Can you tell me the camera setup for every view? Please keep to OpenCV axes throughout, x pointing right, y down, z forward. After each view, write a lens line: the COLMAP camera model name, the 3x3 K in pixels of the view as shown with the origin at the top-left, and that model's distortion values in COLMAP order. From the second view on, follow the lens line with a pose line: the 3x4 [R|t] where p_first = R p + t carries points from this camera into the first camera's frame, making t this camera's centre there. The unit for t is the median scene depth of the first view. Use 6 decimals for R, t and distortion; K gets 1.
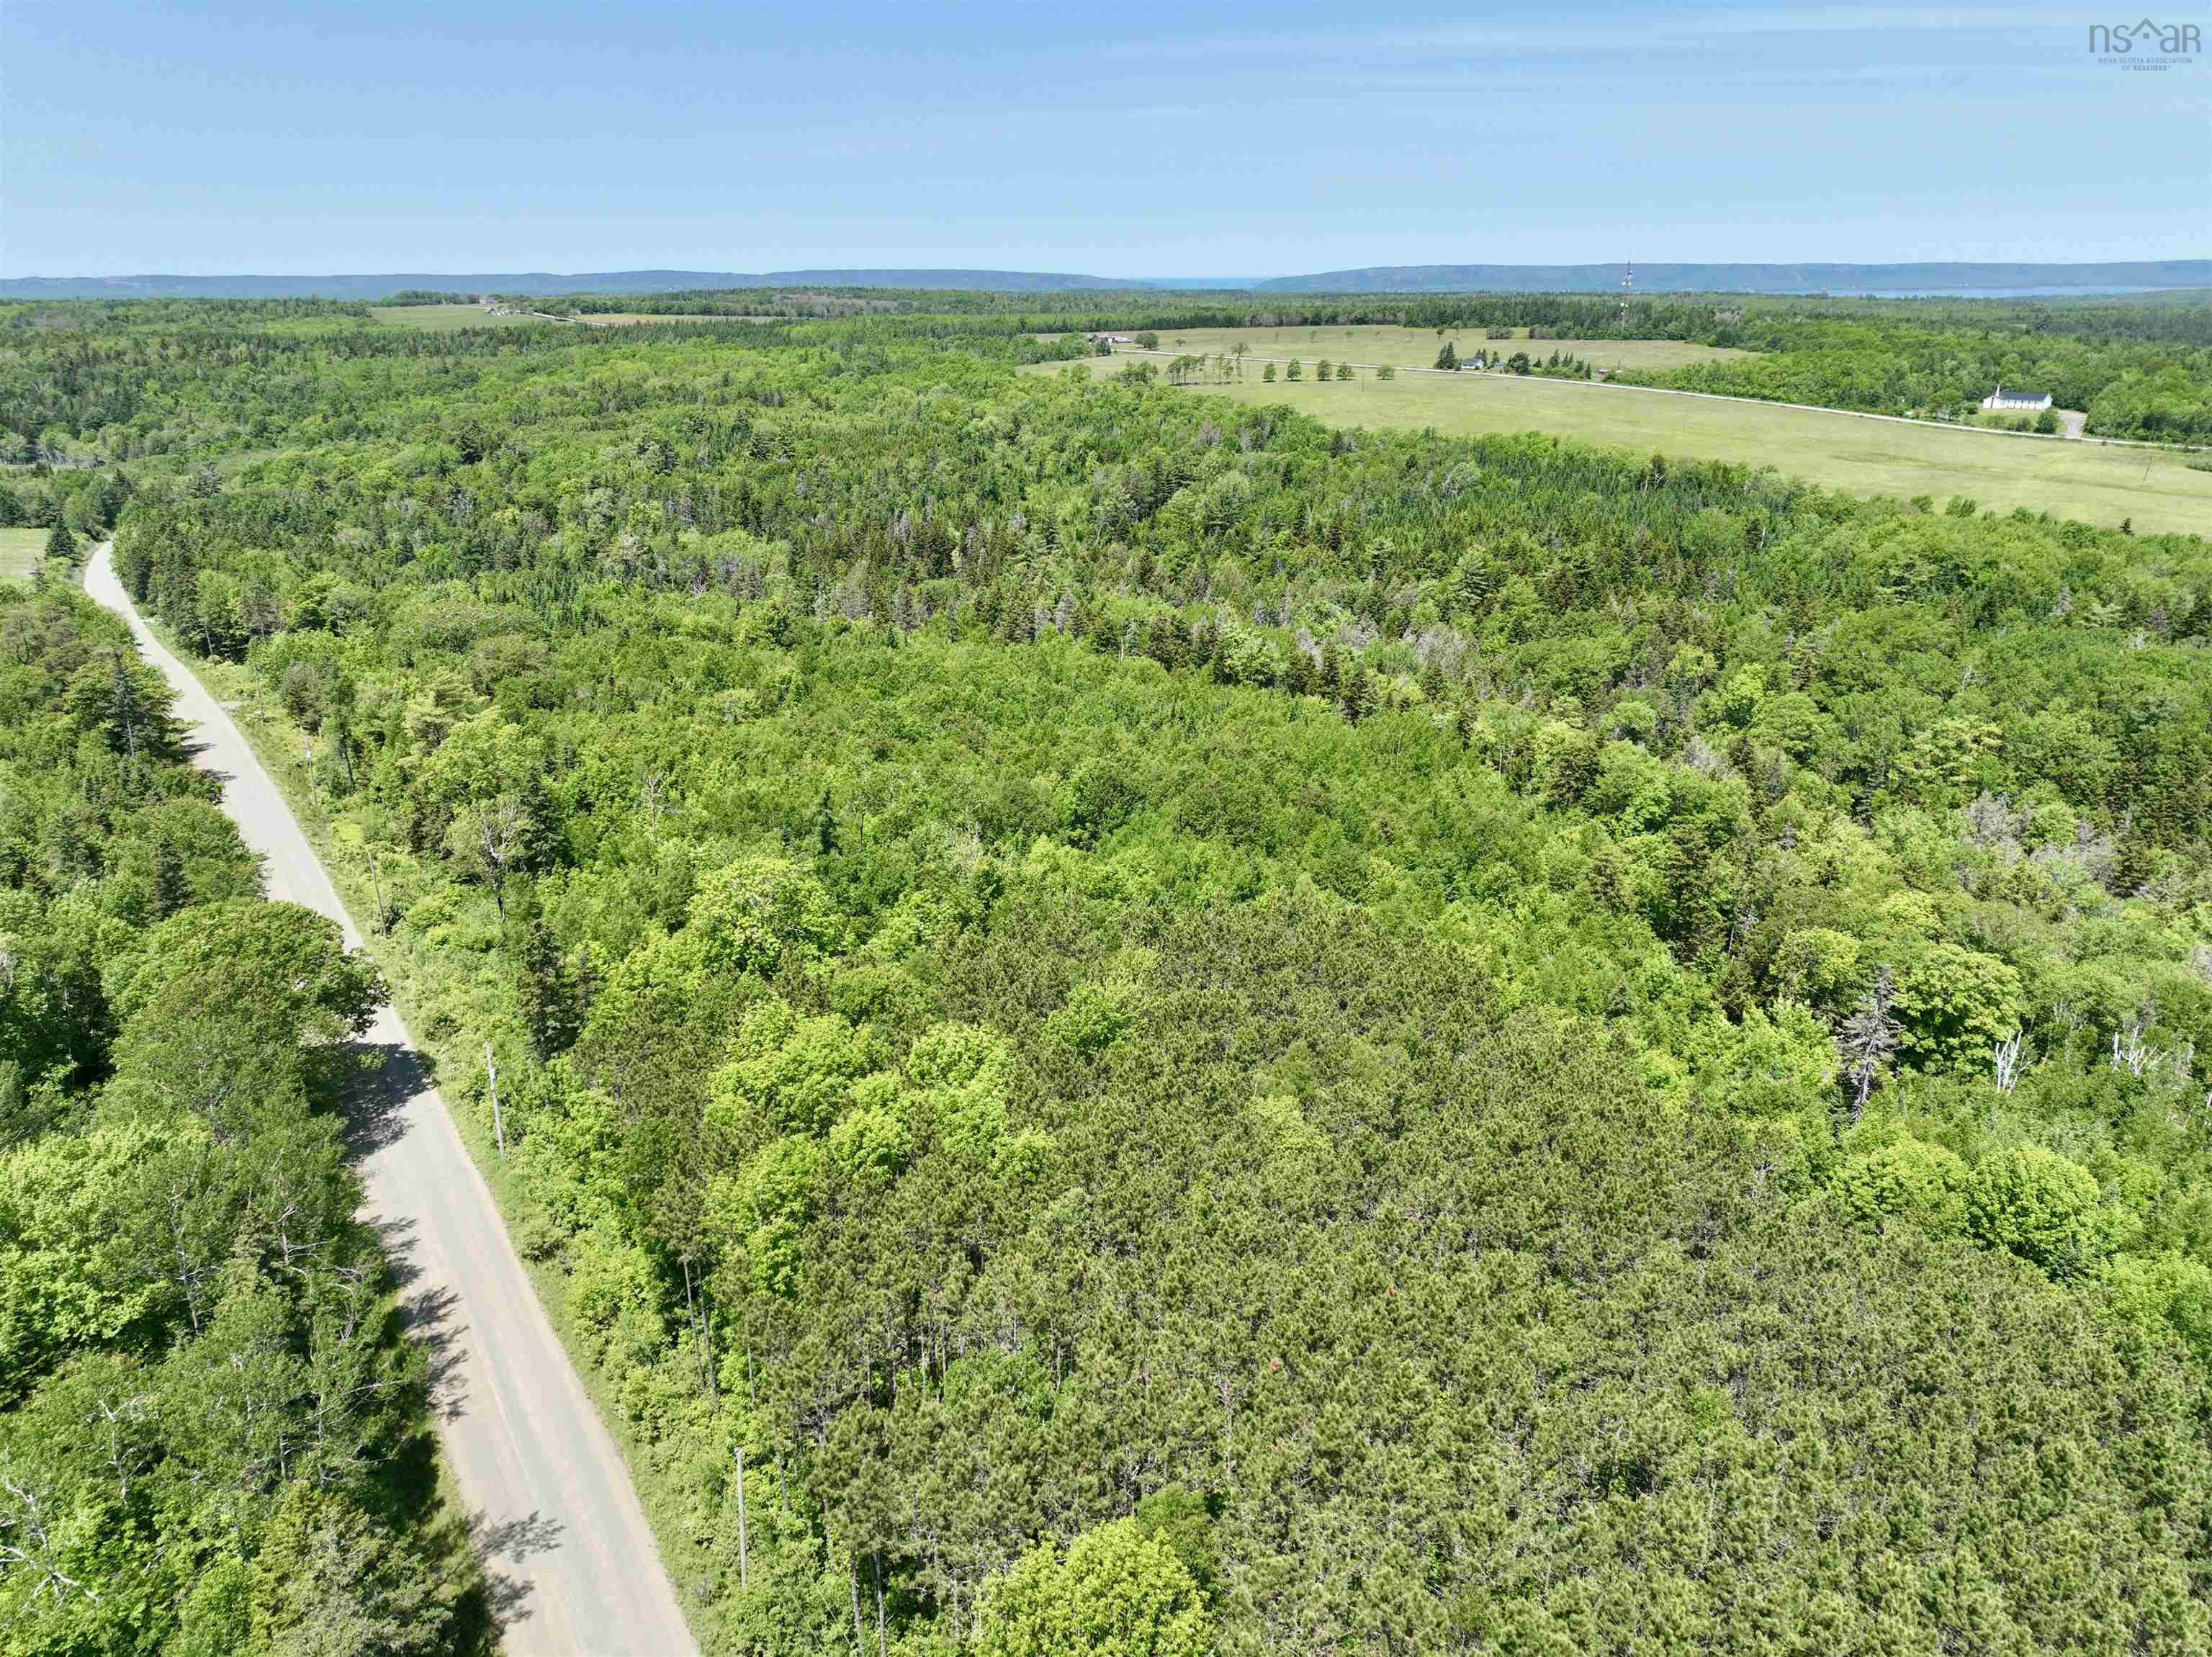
lens RADIAL K [[1573.6, 0, 1103.7], [0, 1573.6, 833.7], [0, 0, 1]] dist [0.001393, 0.023587]
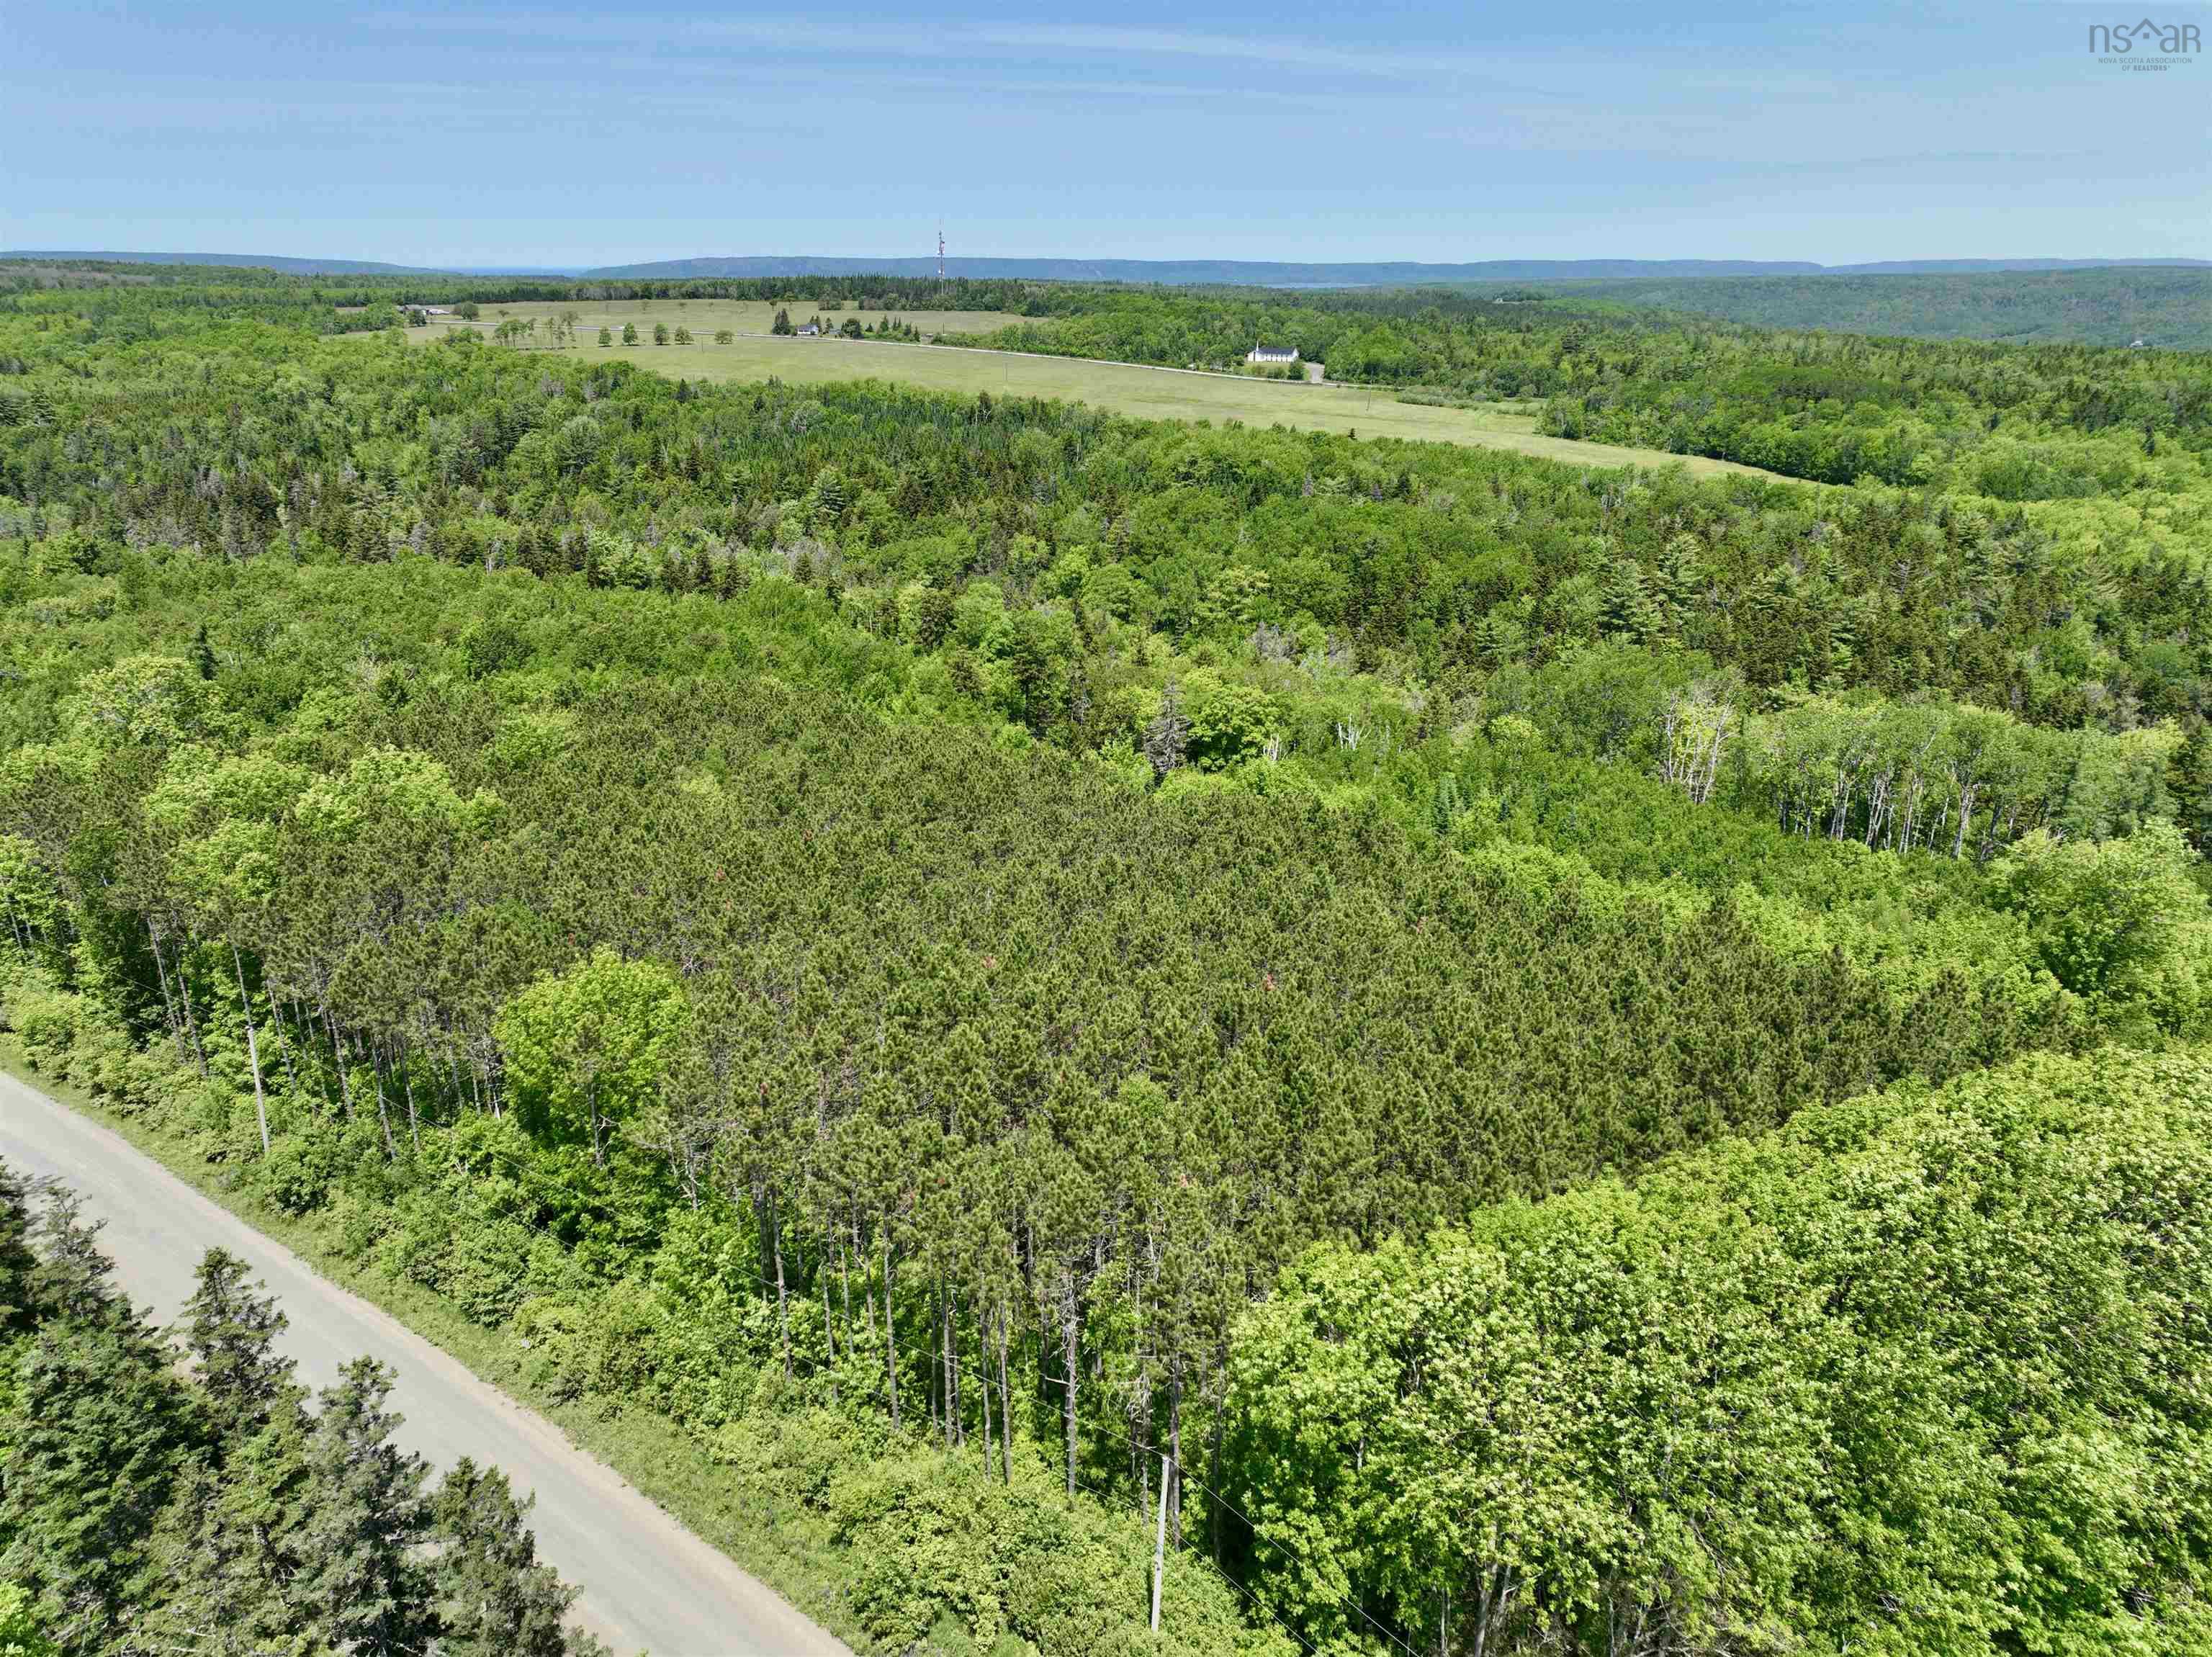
lens RADIAL K [[1573.6, 0, 1103.7], [0, 1573.6, 833.7], [0, 0, 1]] dist [0.001393, 0.023587]
pose [[0.922370, -0.124377, 0.365738, -0.010371], [0.123107, 0.992029, 0.026892, 0.049051], [-0.366168, 0.020220, 0.930329, -0.046421]]
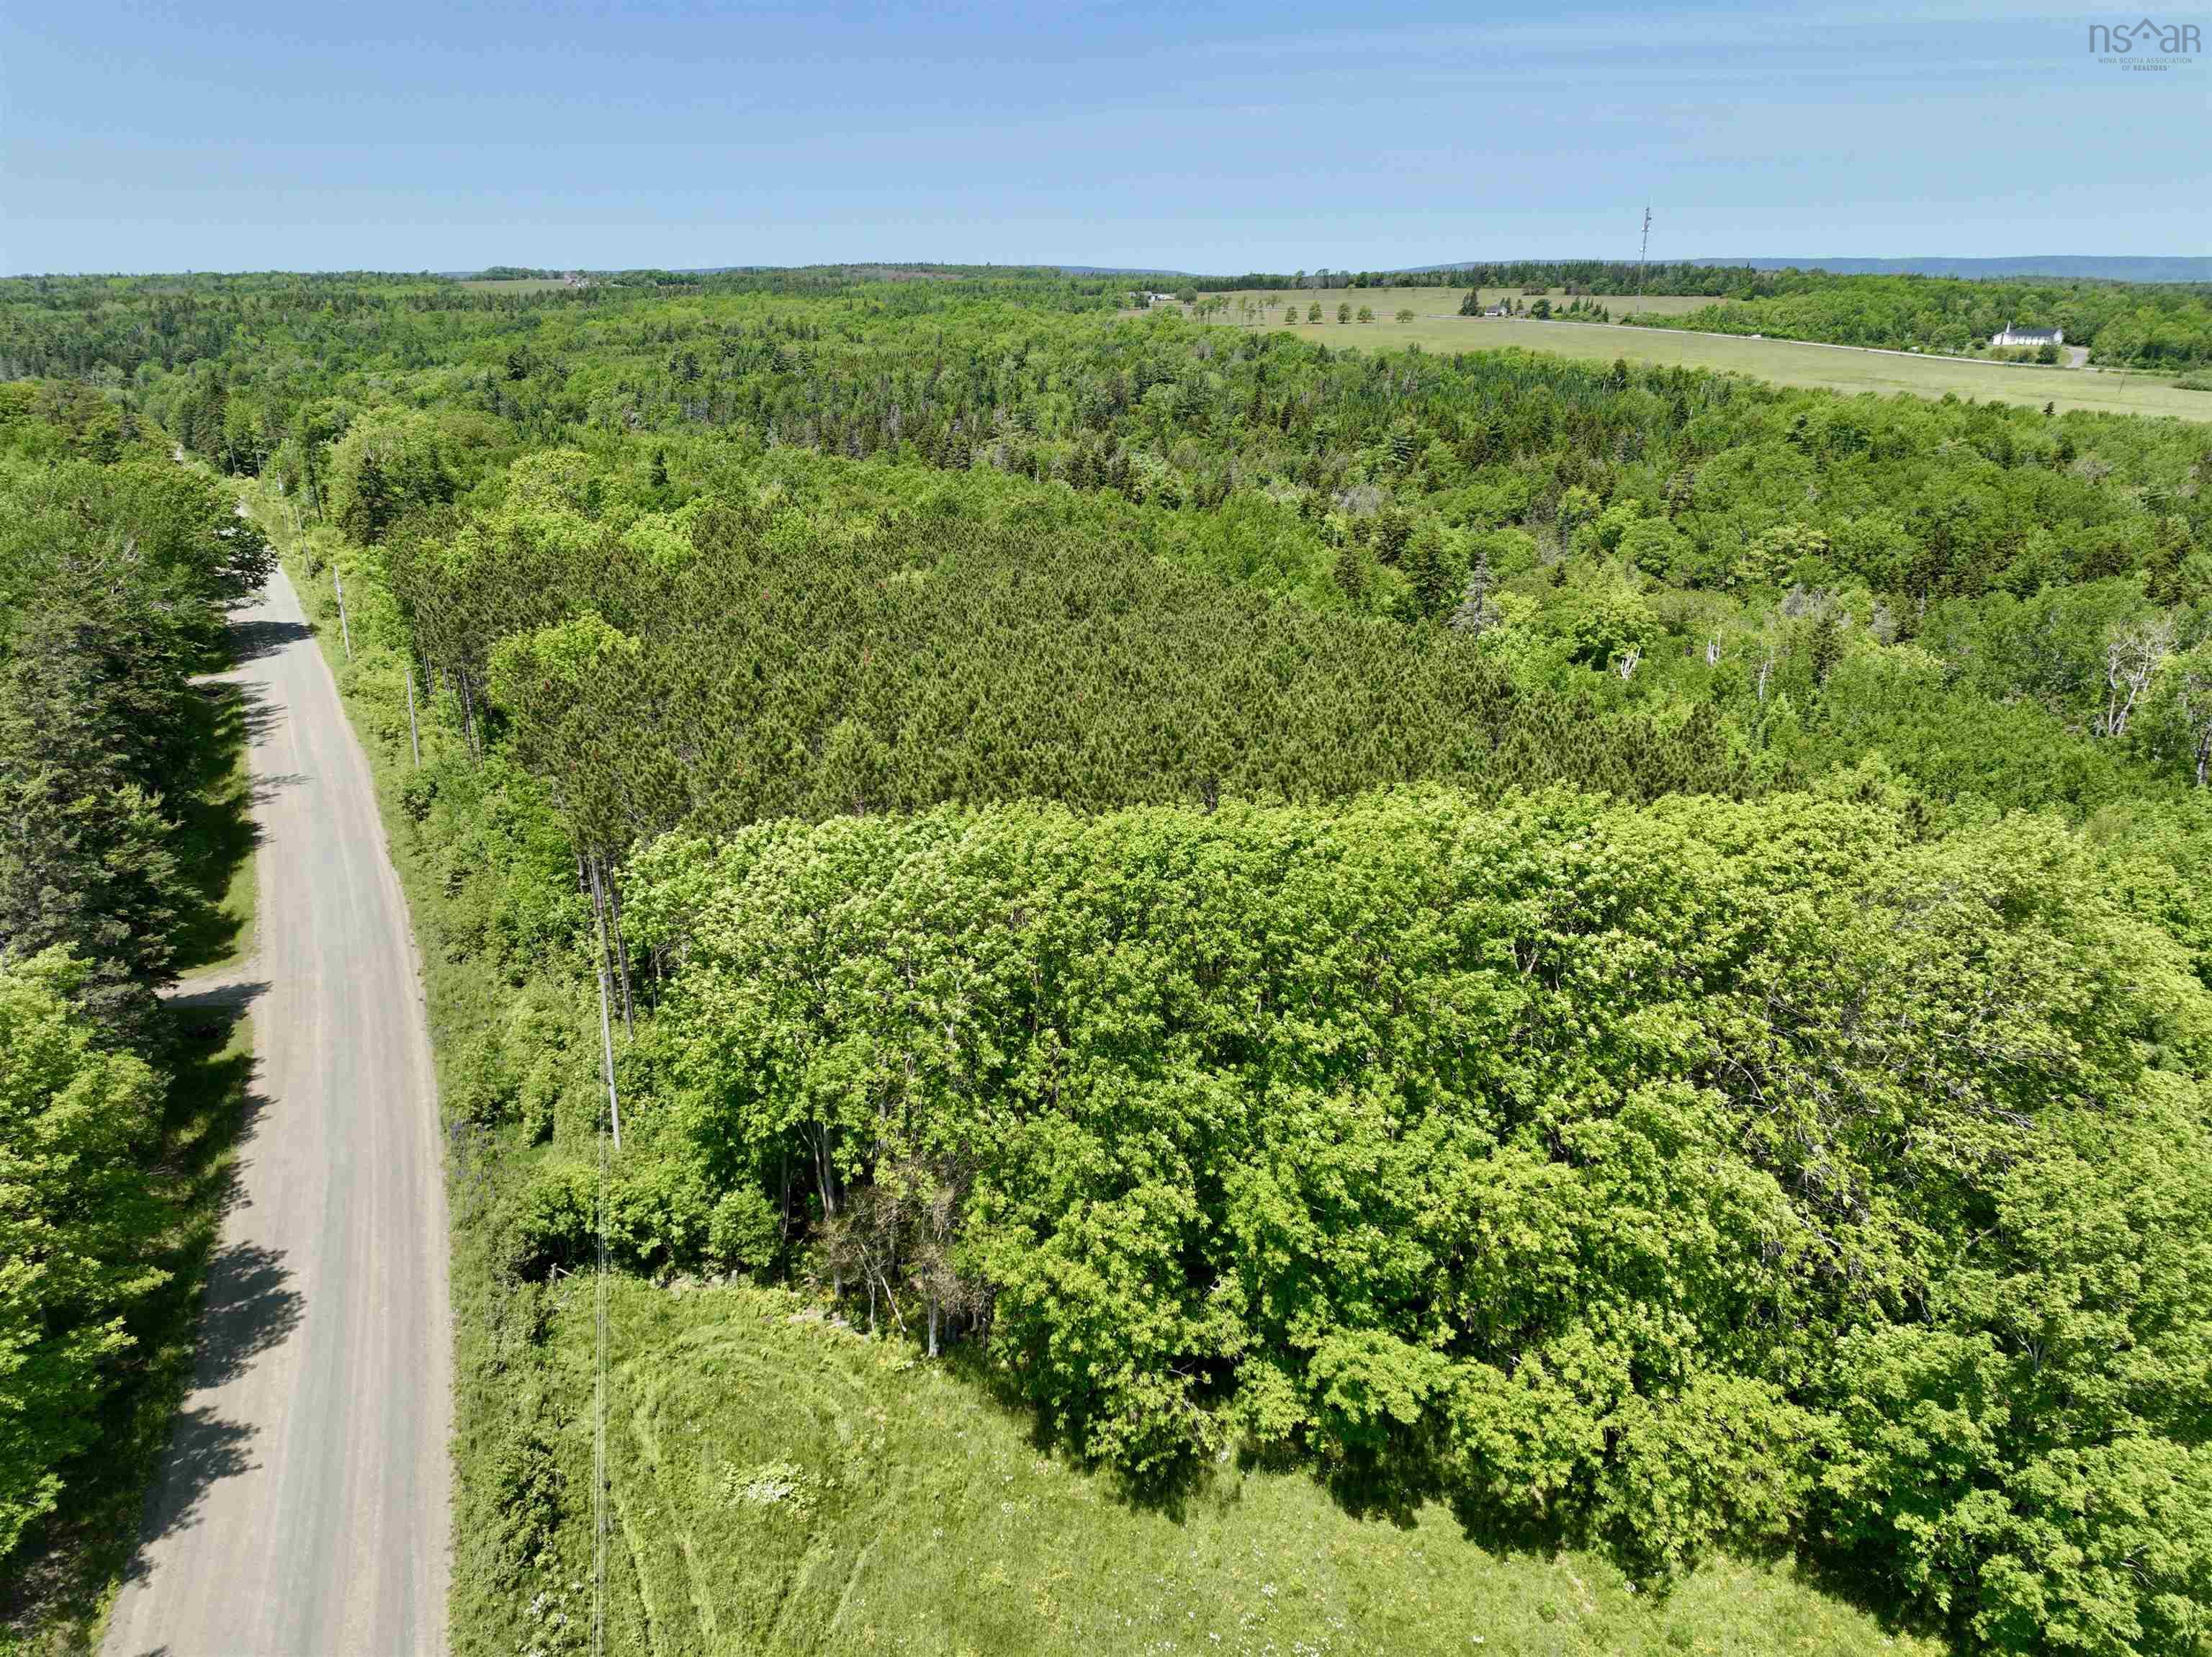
lens RADIAL K [[1573.6, 0, 1103.7], [0, 1573.6, 833.7], [0, 0, 1]] dist [0.001393, 0.023587]
pose [[0.998445, 0.018085, -0.052724, 0.077813], [-0.018094, 0.999836, 0.000304, 0.086676], [0.052721, 0.000651, 0.998609, -0.063835]]
